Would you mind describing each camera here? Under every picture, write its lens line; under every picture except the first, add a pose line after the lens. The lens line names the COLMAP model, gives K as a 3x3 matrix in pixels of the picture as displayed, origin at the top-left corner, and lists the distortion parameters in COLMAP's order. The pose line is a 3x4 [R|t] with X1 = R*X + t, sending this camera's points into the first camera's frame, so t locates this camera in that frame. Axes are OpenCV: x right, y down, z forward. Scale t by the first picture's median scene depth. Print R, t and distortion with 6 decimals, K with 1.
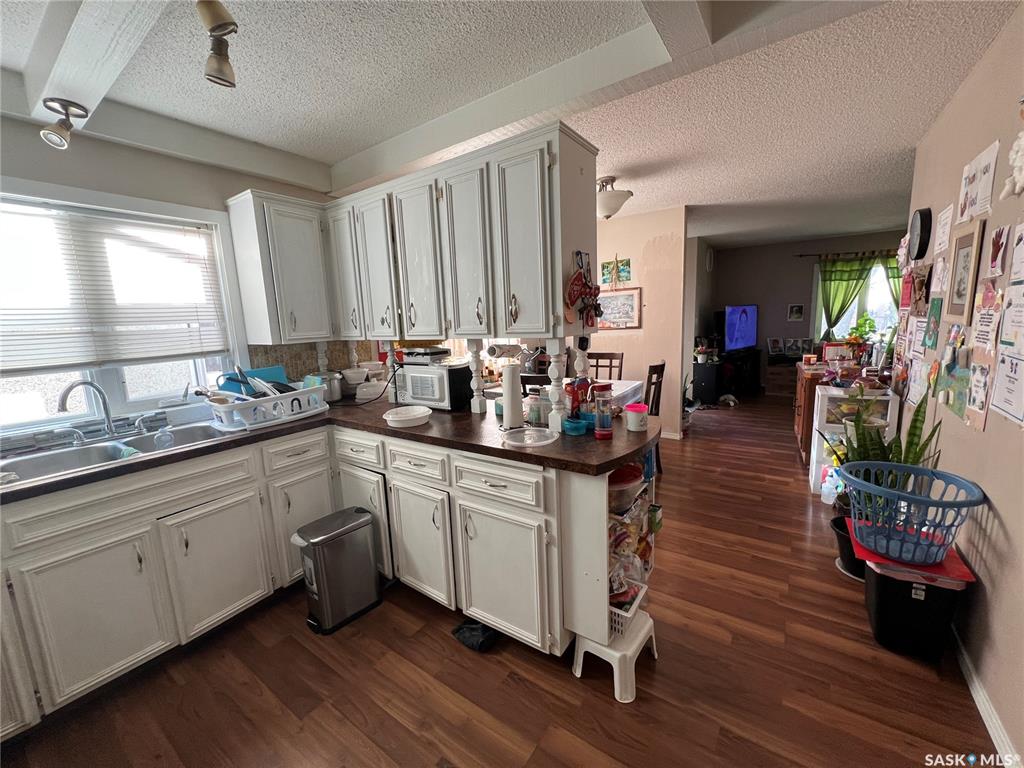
lens RADIAL K [[410.0, 0, 510.7], [0, 410.0, 386.8], [0, 0, 1]] dist [0.000645, -0.000233]
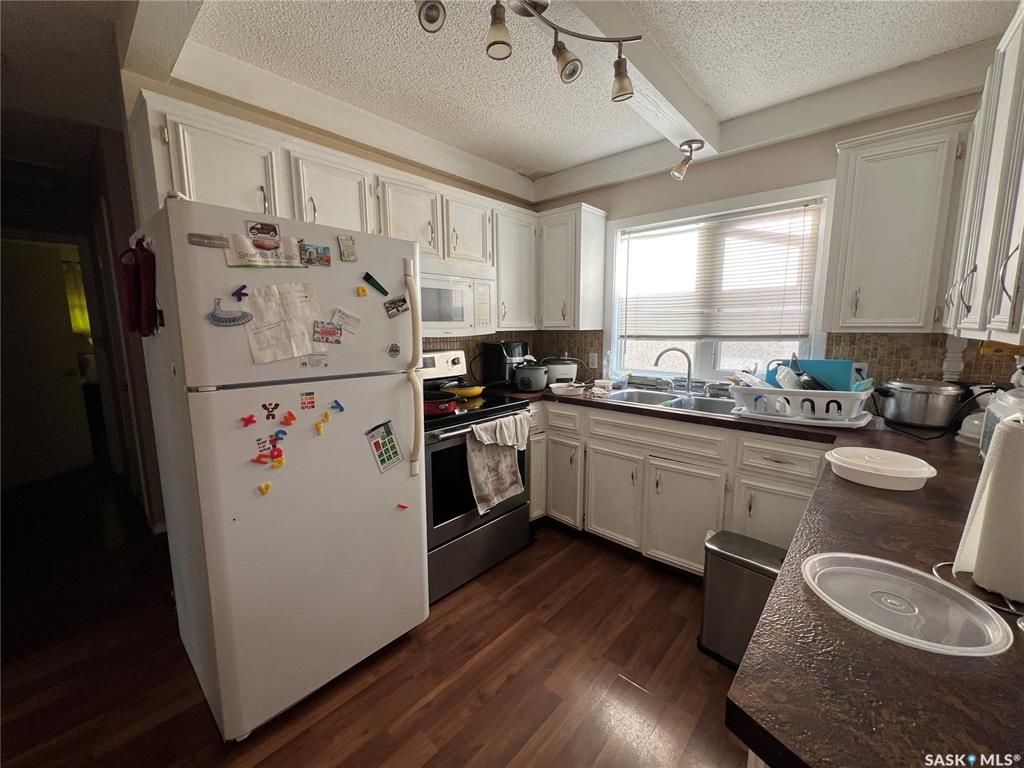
lens RADIAL K [[410.0, 0, 514.0], [0, 410.0, 385.3], [0, 0, 1]] dist [0.000645, -0.000233]
pose [[-0.123862, 0.187944, -0.974338, 0.386687], [-0.150668, 0.966953, 0.205673, -0.090289], [0.980794, 0.172276, -0.091451, 0.577526]]
